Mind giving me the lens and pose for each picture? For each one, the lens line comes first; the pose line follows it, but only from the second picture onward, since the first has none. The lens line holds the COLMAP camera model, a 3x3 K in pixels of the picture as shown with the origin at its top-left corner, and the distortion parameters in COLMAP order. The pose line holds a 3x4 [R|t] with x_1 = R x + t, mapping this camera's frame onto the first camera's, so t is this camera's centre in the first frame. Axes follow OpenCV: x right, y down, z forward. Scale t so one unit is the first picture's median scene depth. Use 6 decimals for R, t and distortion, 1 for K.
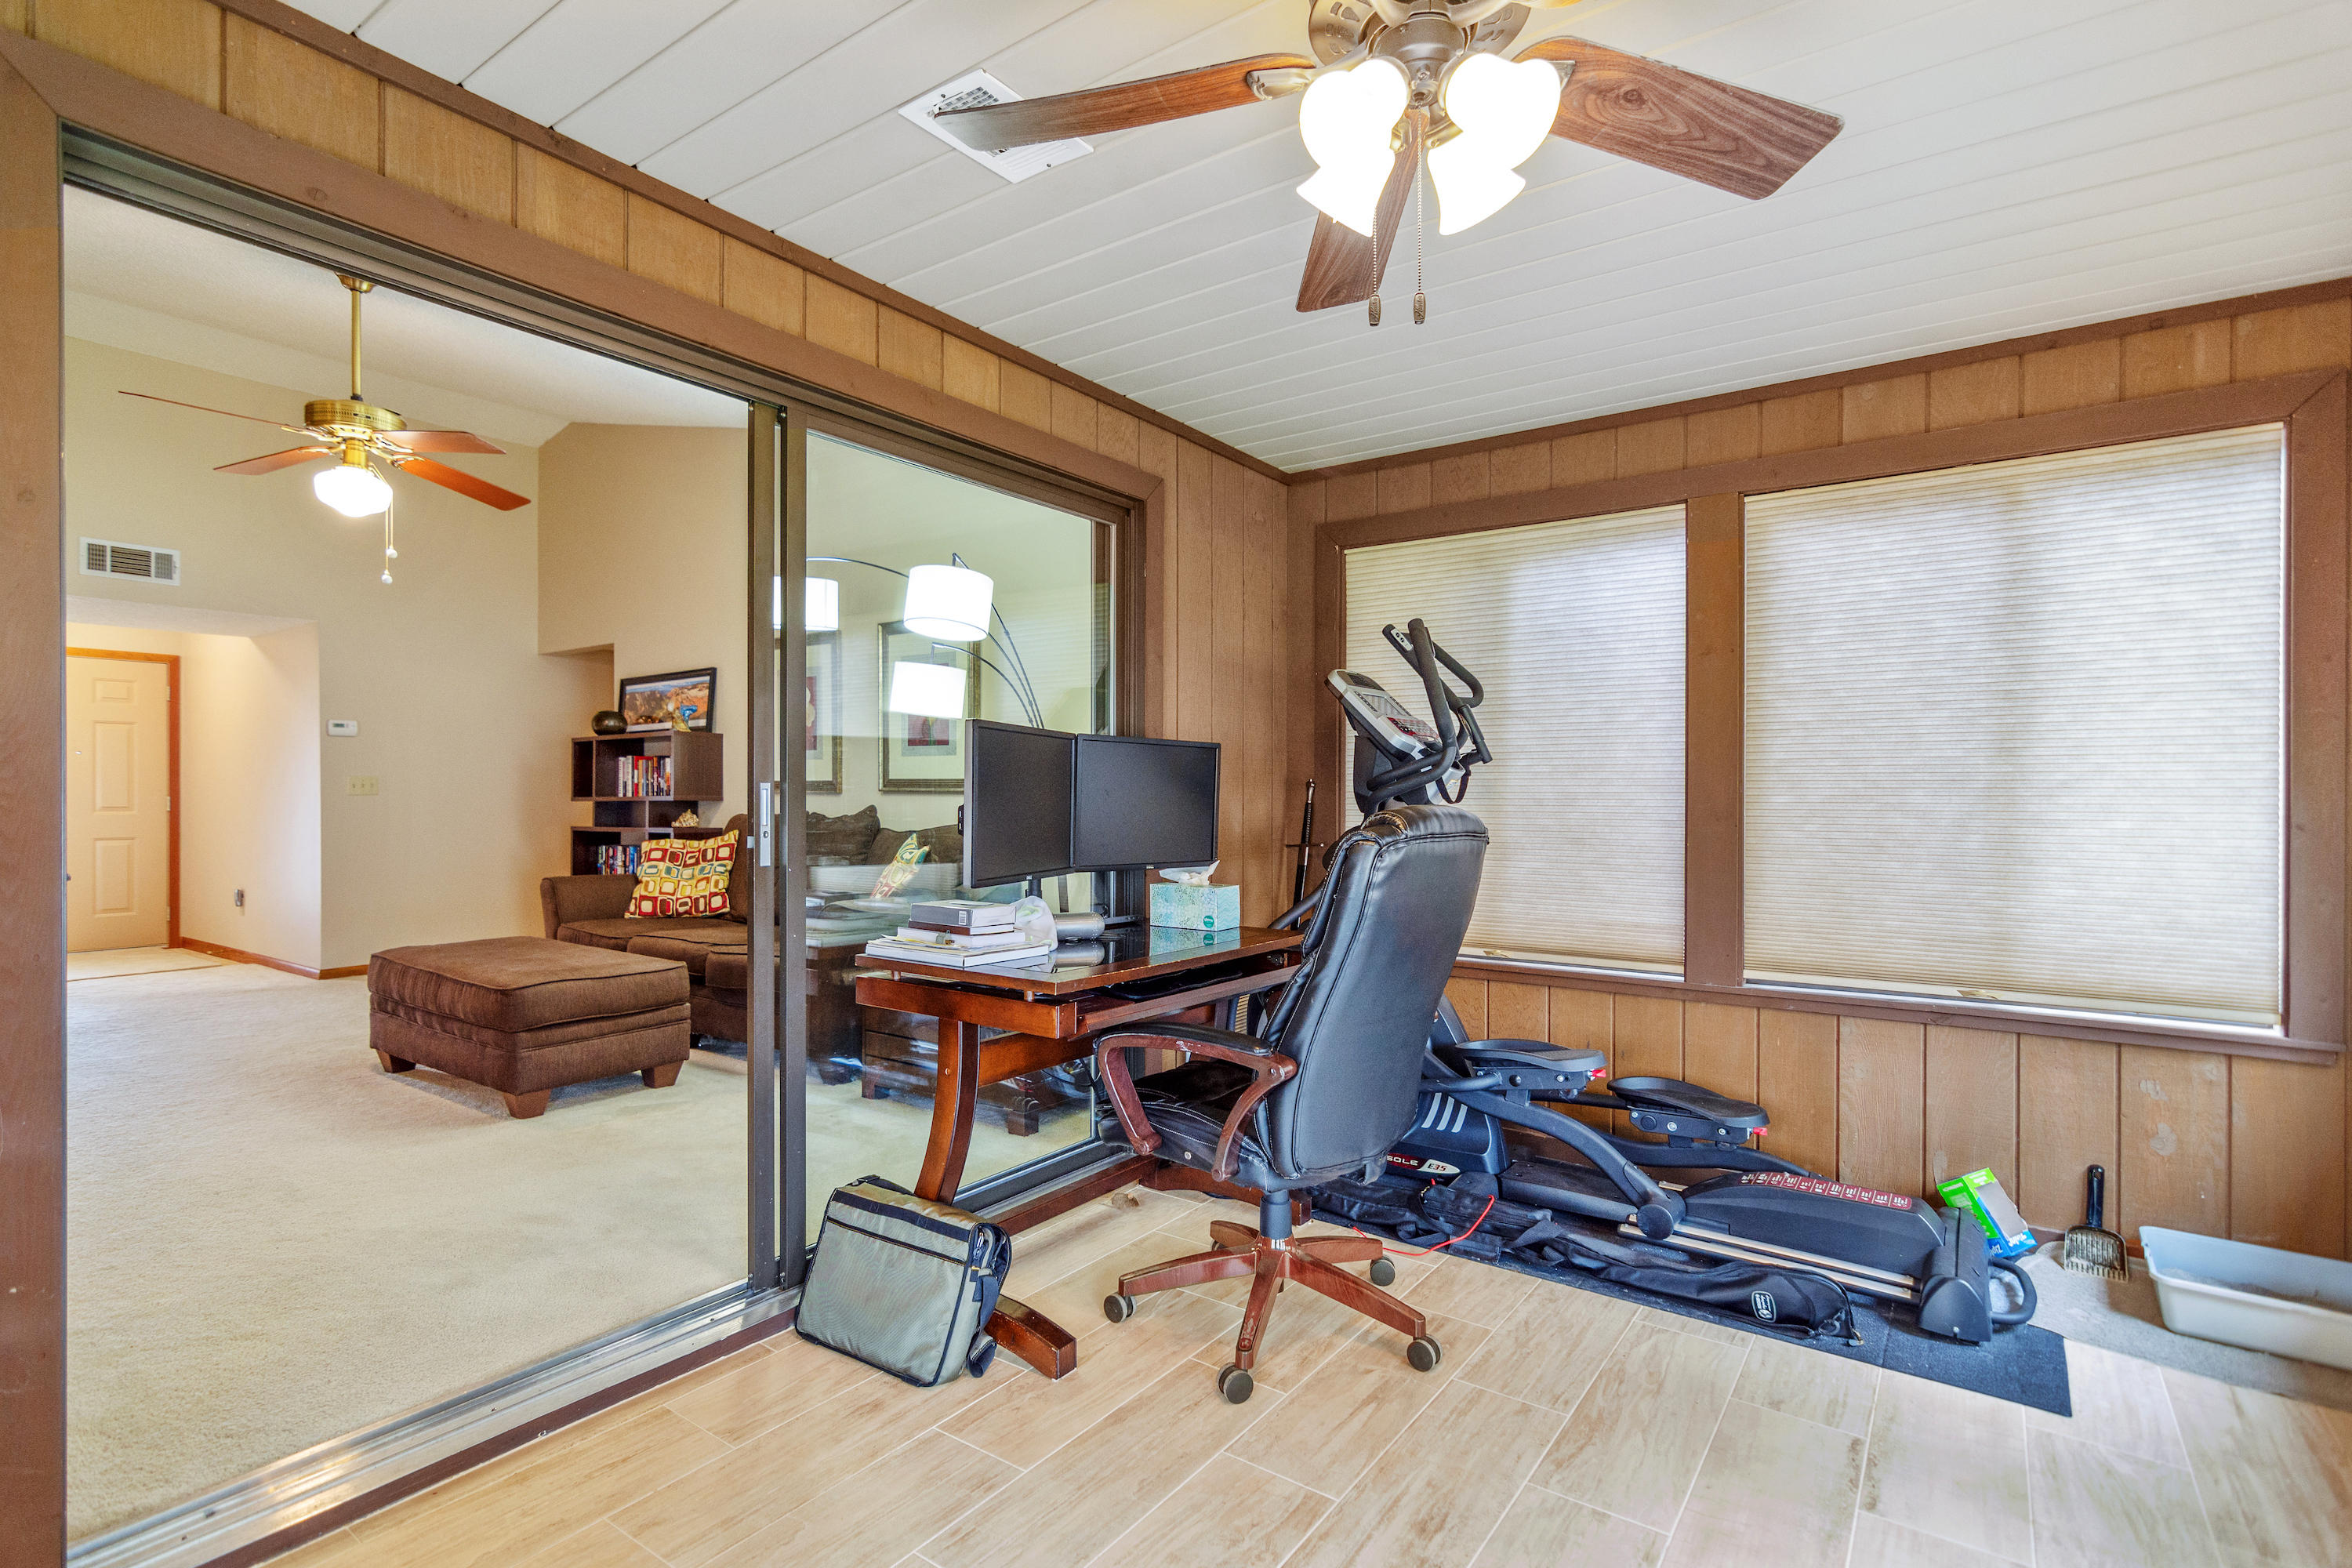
lens RADIAL K [[1138.5, 0, 1174.7], [0, 1138.5, 797.5], [0, 0, 1]] dist [-0.005952, 0.003031]
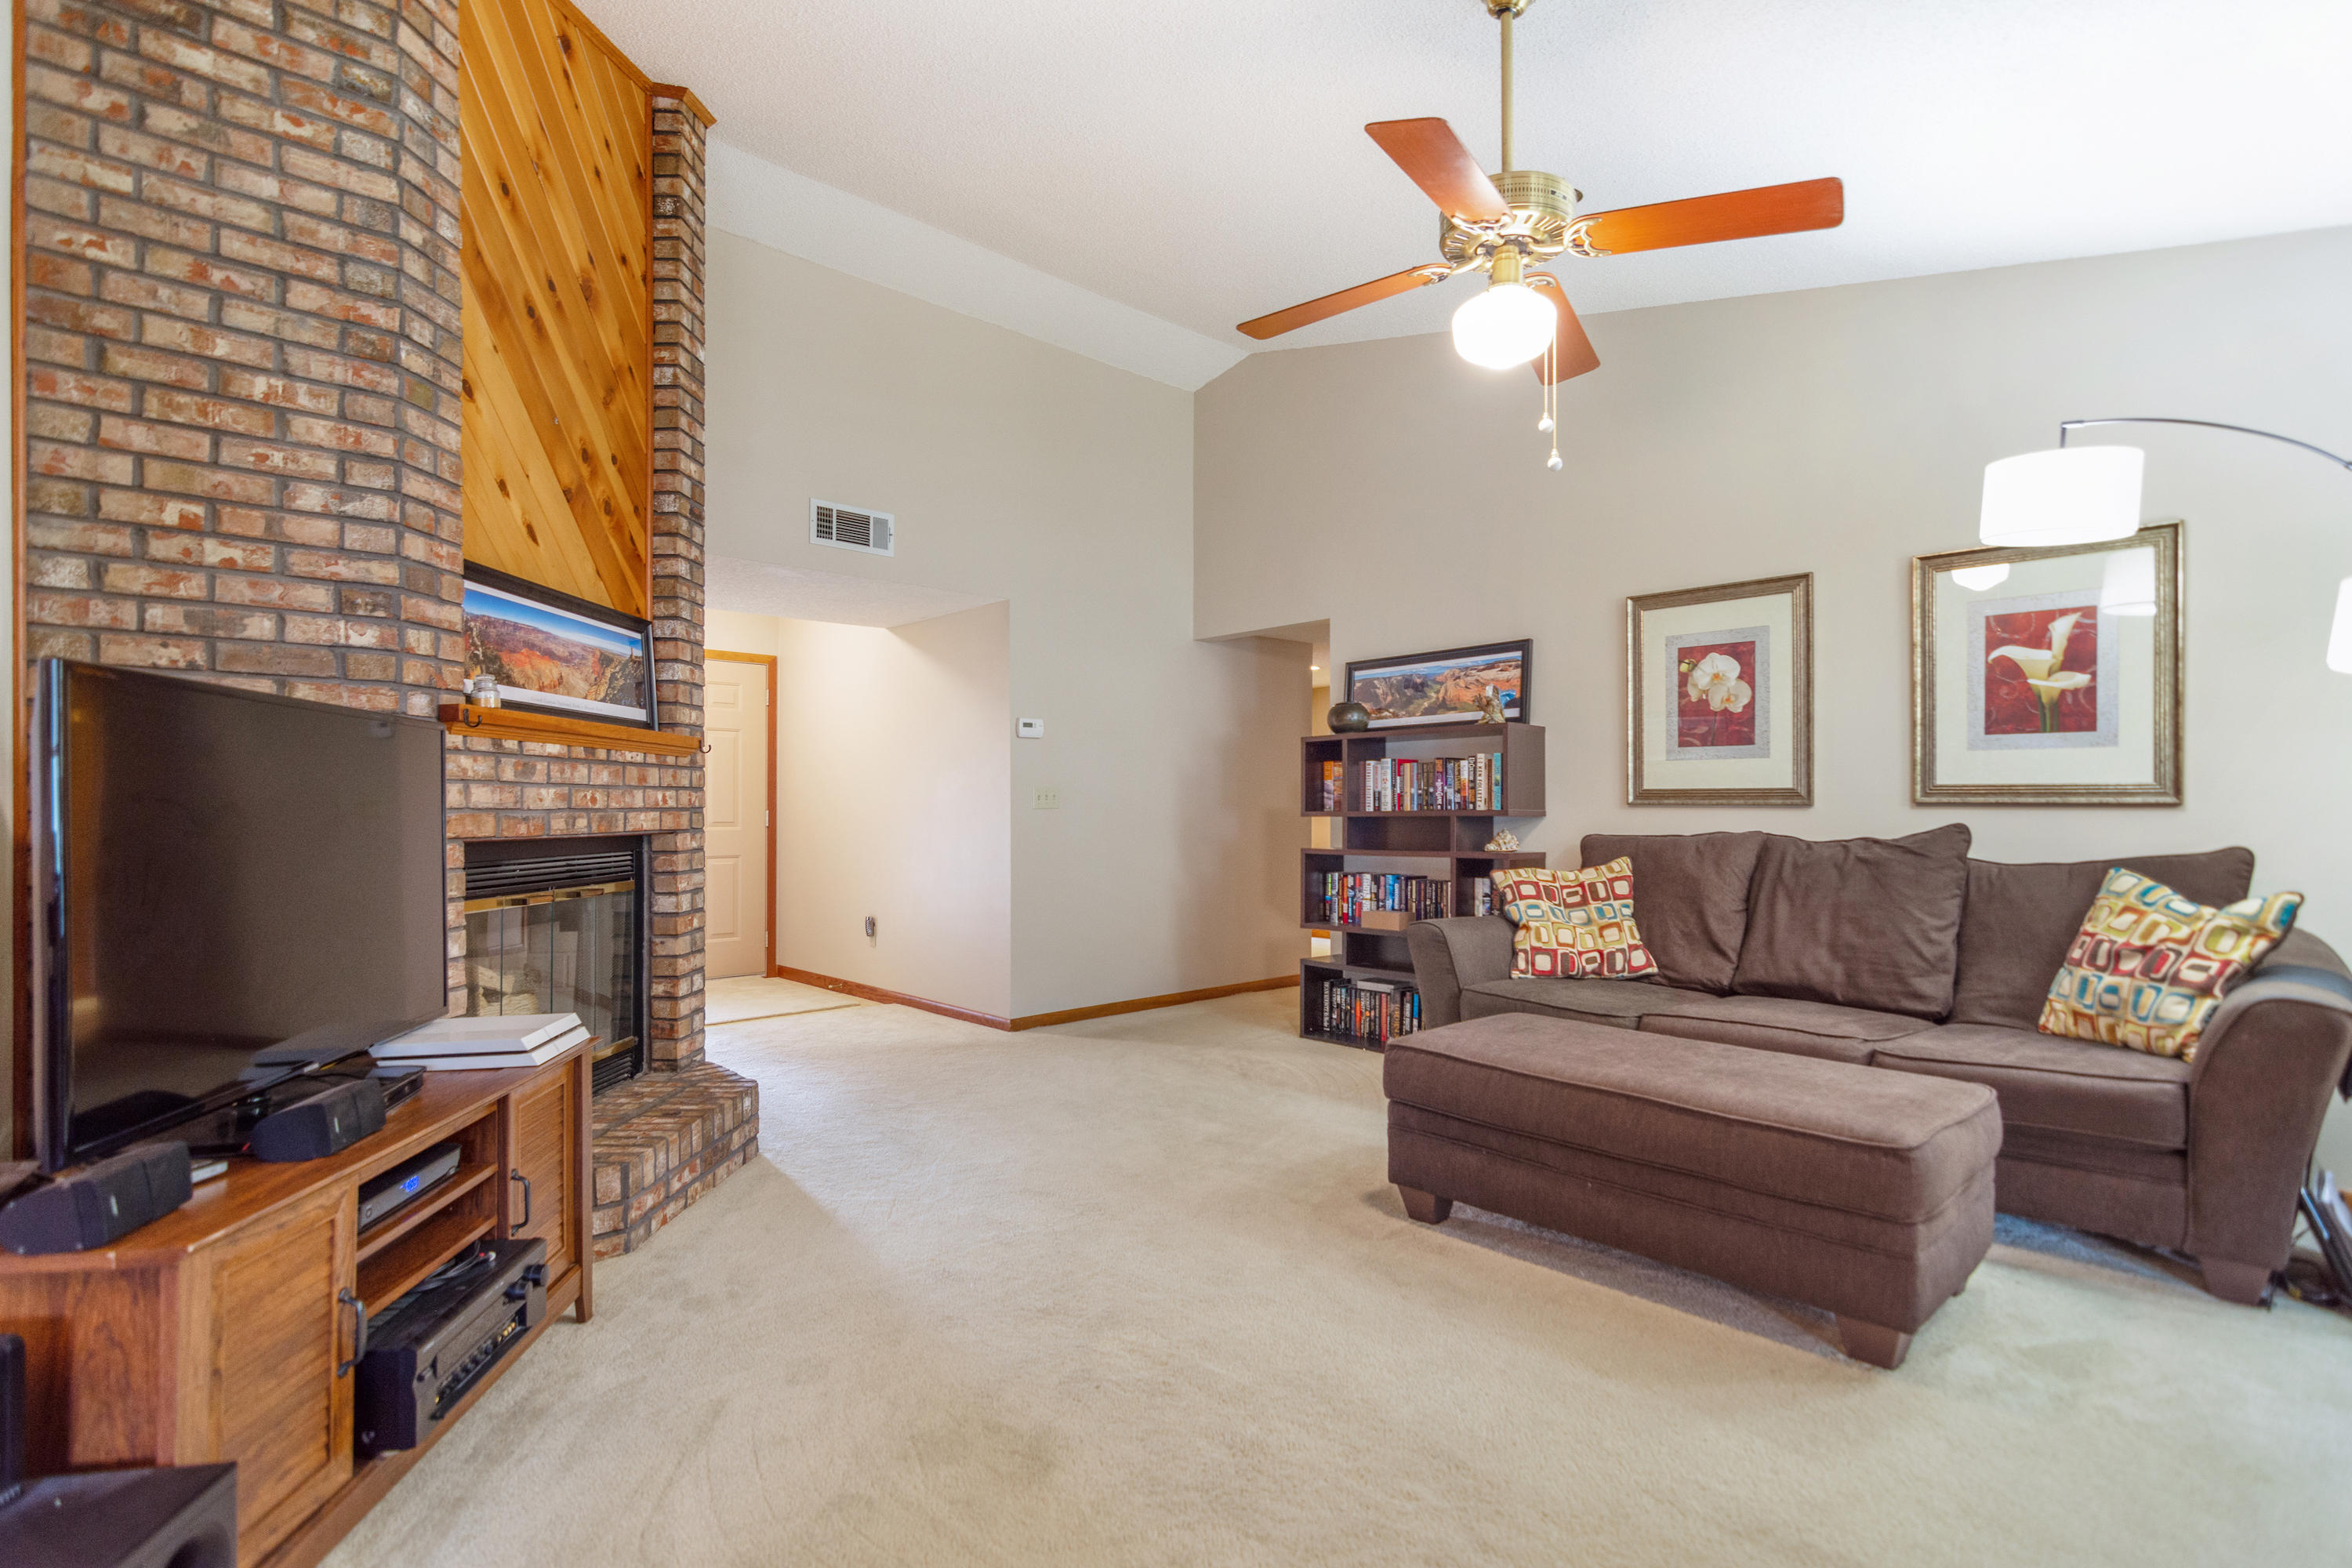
lens RADIAL K [[1138.5, 0, 1169.6], [0, 1138.5, 796.4], [0, 0, 1]] dist [-0.005952, 0.003031]
pose [[0.979476, -0.002013, -0.201549, -0.519872], [-0.000764, 0.999906, -0.013699, 0.000303], [0.201557, 0.013571, 0.979383, 0.230290]]
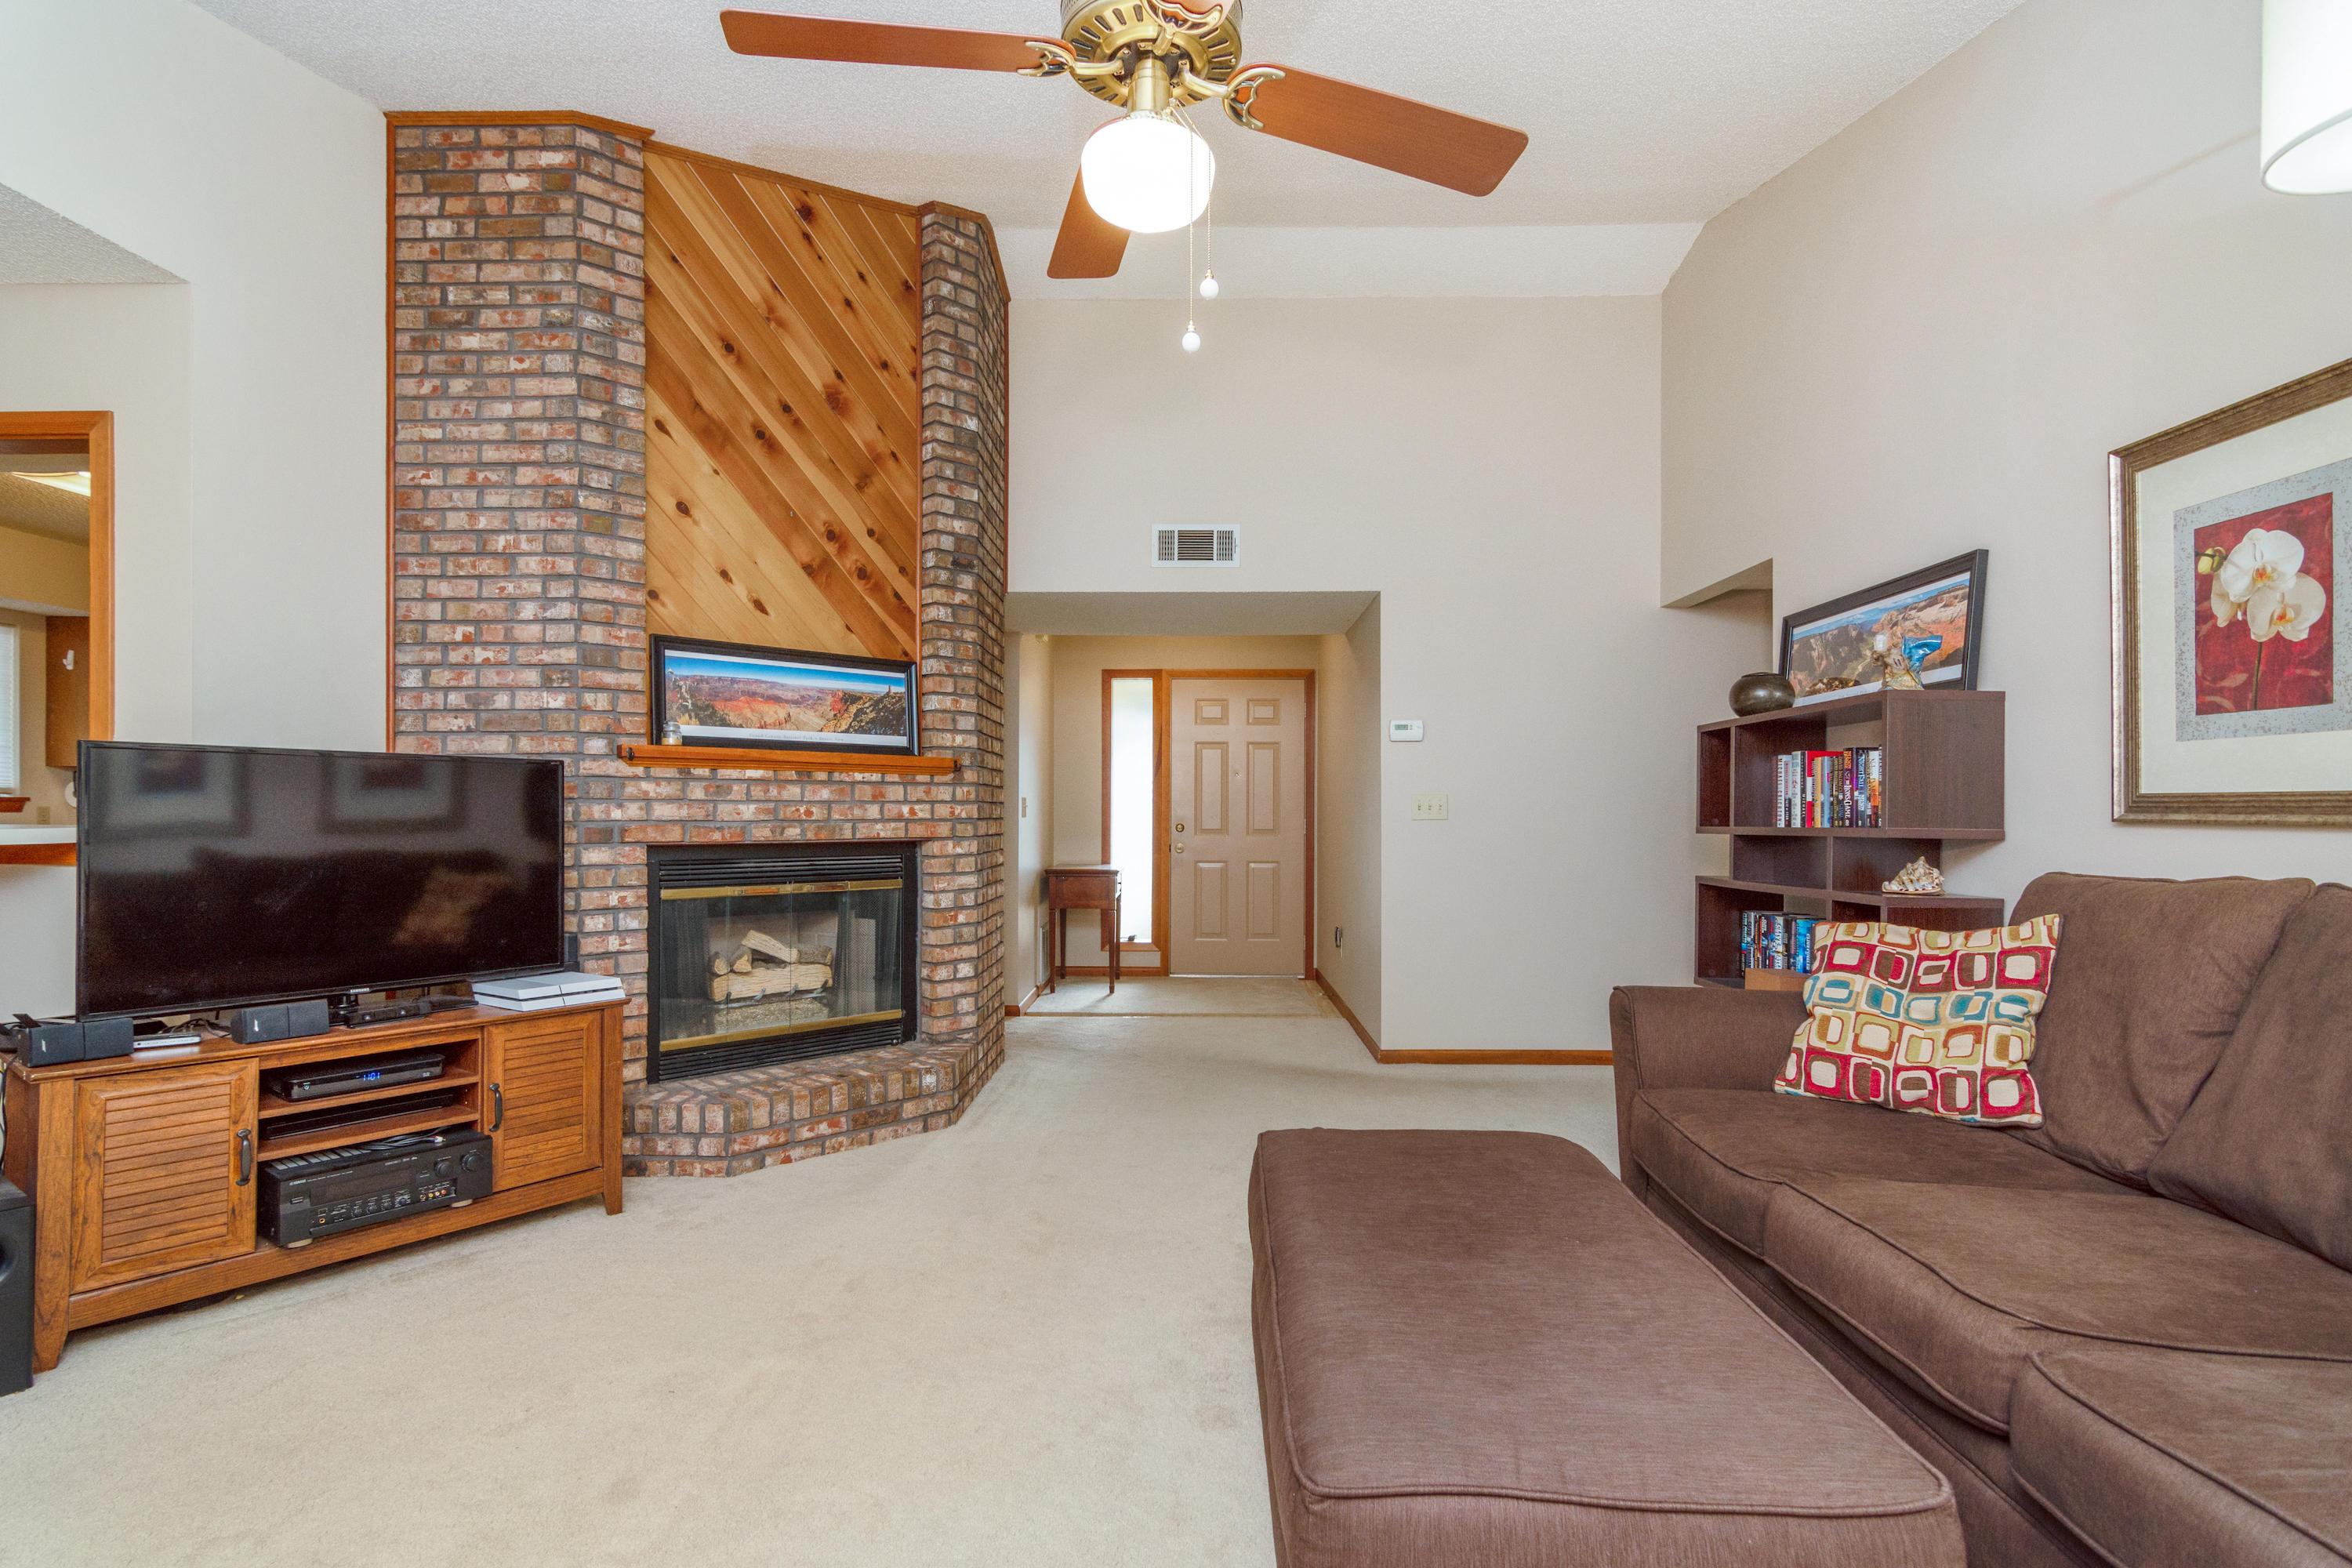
lens RADIAL K [[1138.5, 0, 1166.2], [0, 1138.5, 802.1], [0, 0, 1]] dist [-0.005952, 0.003031]
pose [[0.560621, -0.005475, -0.828055, -0.223364], [-0.005417, 0.999932, -0.010279, -0.005862], [0.828055, 0.010248, 0.560553, 0.500376]]
